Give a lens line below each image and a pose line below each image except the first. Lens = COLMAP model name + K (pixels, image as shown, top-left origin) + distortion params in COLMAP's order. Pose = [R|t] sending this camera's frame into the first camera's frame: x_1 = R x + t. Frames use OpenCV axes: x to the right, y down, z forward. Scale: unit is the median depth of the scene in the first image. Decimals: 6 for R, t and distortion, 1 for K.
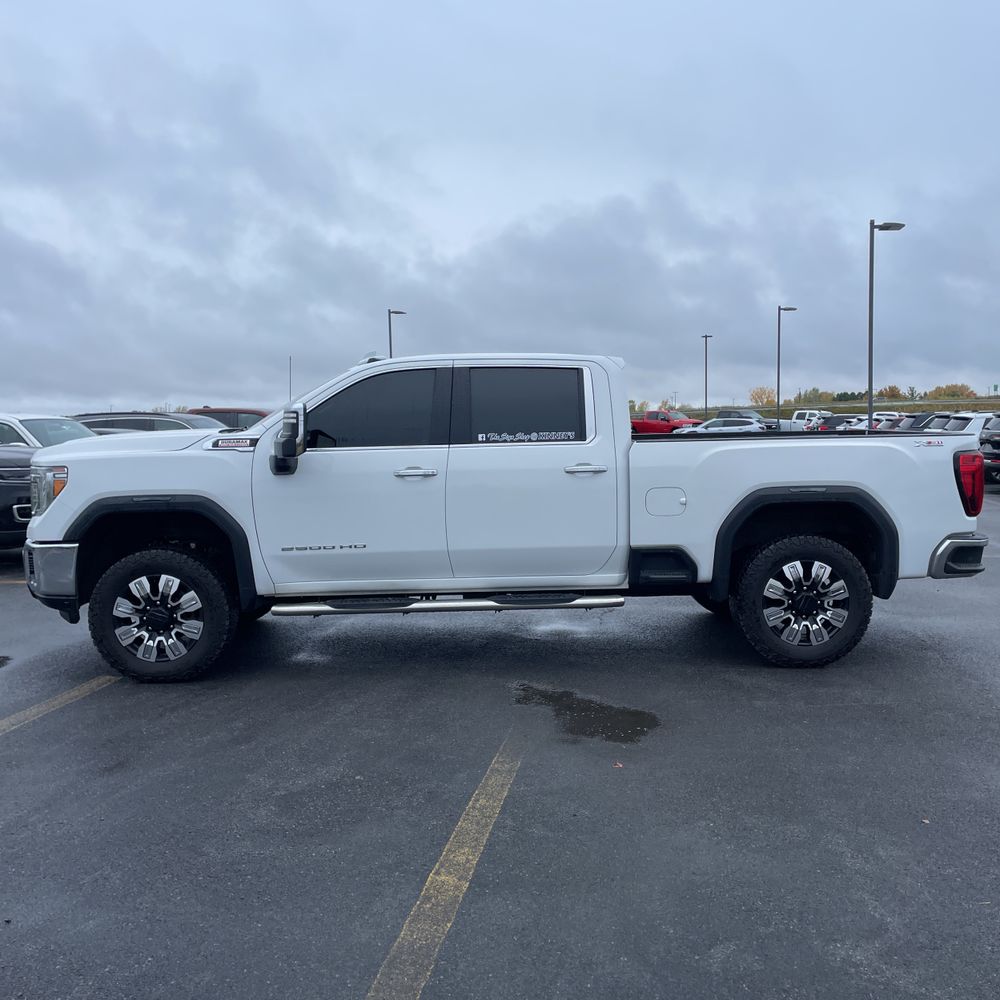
lens RADIAL K [[1016.7, 0, 493.6], [0, 1016.7, 493.6], [0, 0, 1]] dist [0.057171, 0.000000]
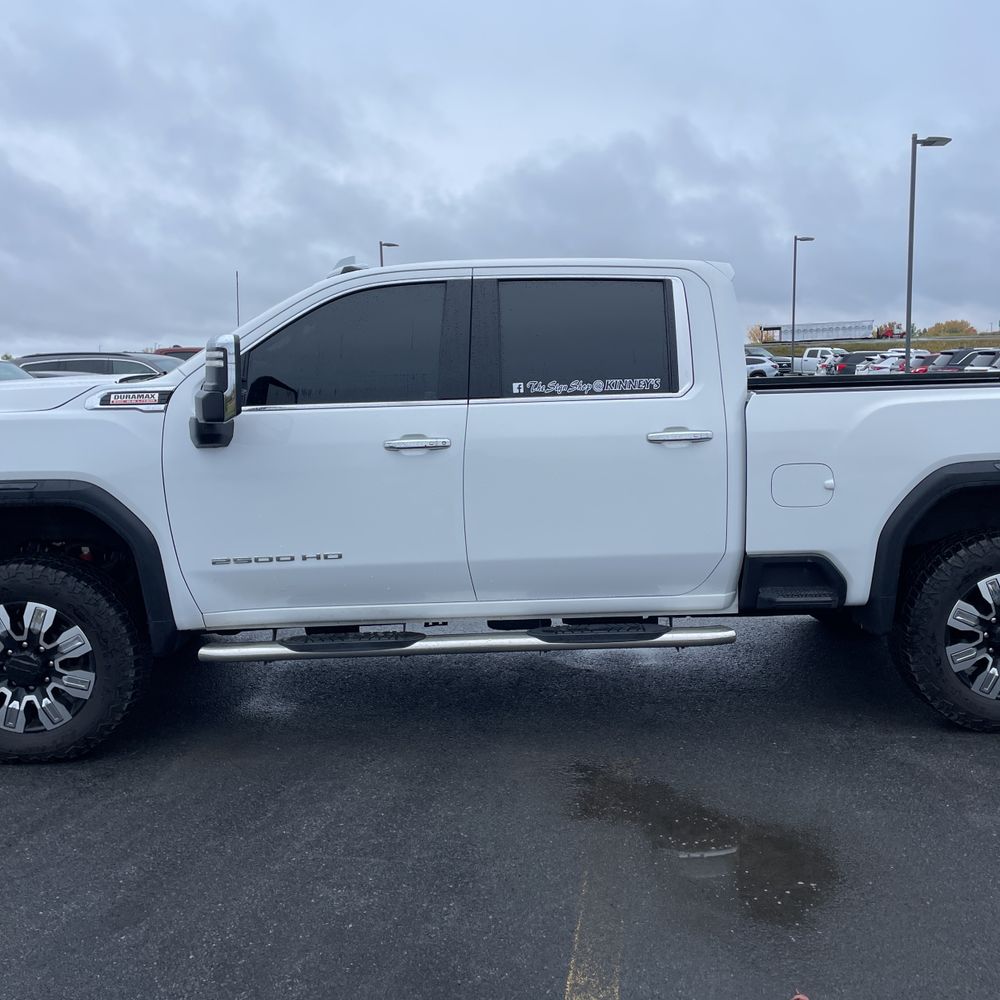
lens RADIAL K [[1016.7, 0, 497.8], [0, 1016.7, 500.1], [0, 0, 1]] dist [0.057171, 0.000000]
pose [[0.999947, -0.006231, 0.008215, -0.030379], [0.005688, 0.997895, 0.064593, -0.025686], [-0.008600, -0.064543, 0.997878, 0.345986]]
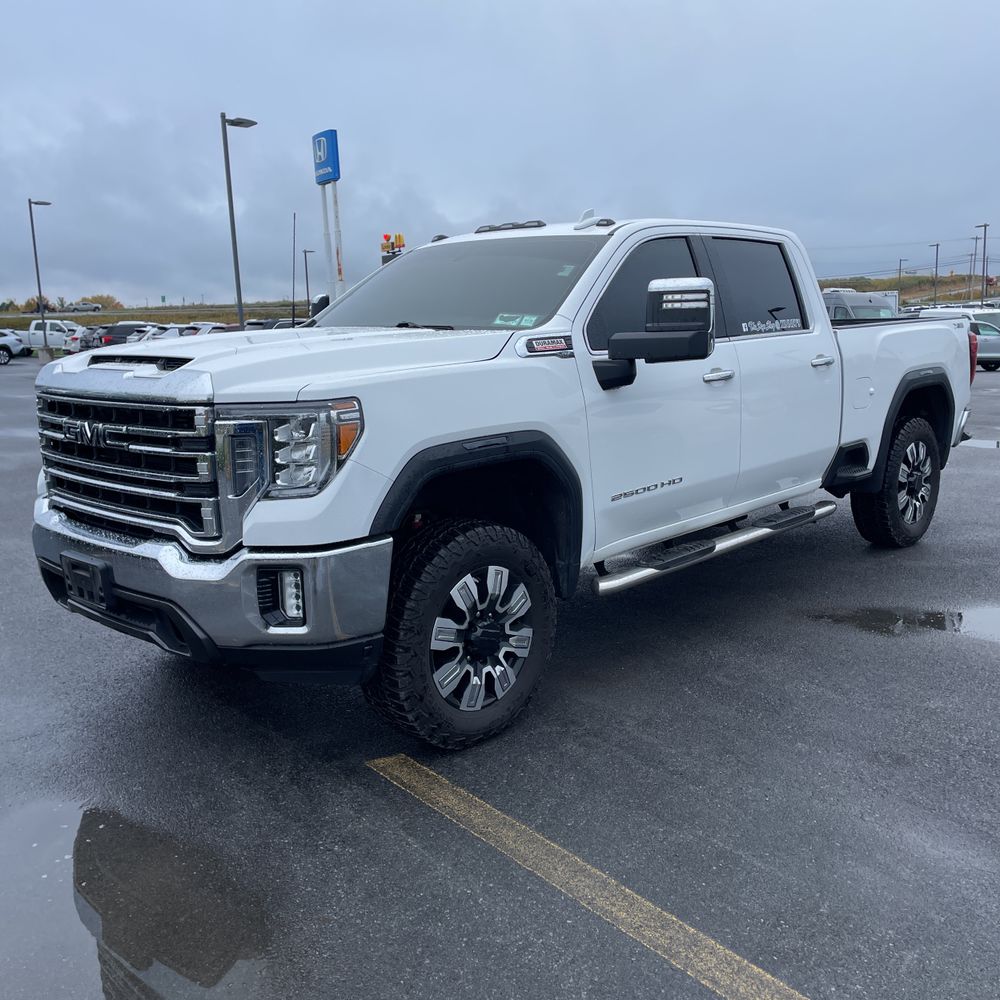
lens RADIAL K [[1016.7, 0, 501.5], [0, 1016.7, 510.4], [0, 0, 1]] dist [0.057171, 0.000000]
pose [[0.700788, -0.143396, 0.698809, -0.728514], [0.072946, 0.988858, 0.129761, -0.031268], [-0.709630, -0.039959, 0.703440, 0.565156]]
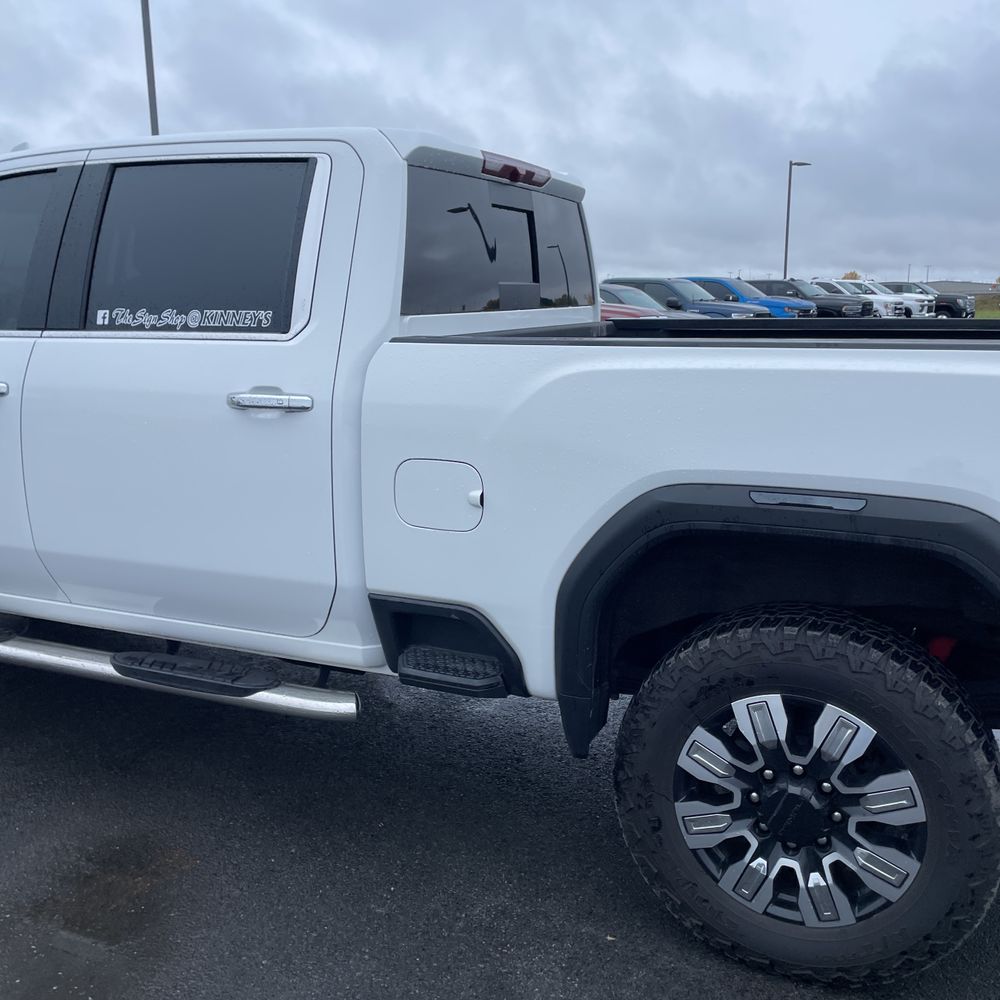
lens RADIAL K [[1016.7, 0, 469.0], [0, 1016.7, 503.5], [0, 0, 1]] dist [0.057171, 0.000000]
pose [[0.905208, 0.100358, -0.412949, 0.341217], [-0.047529, 0.989527, 0.136297, -0.042996], [0.422303, -0.103750, 0.900498, 0.641327]]
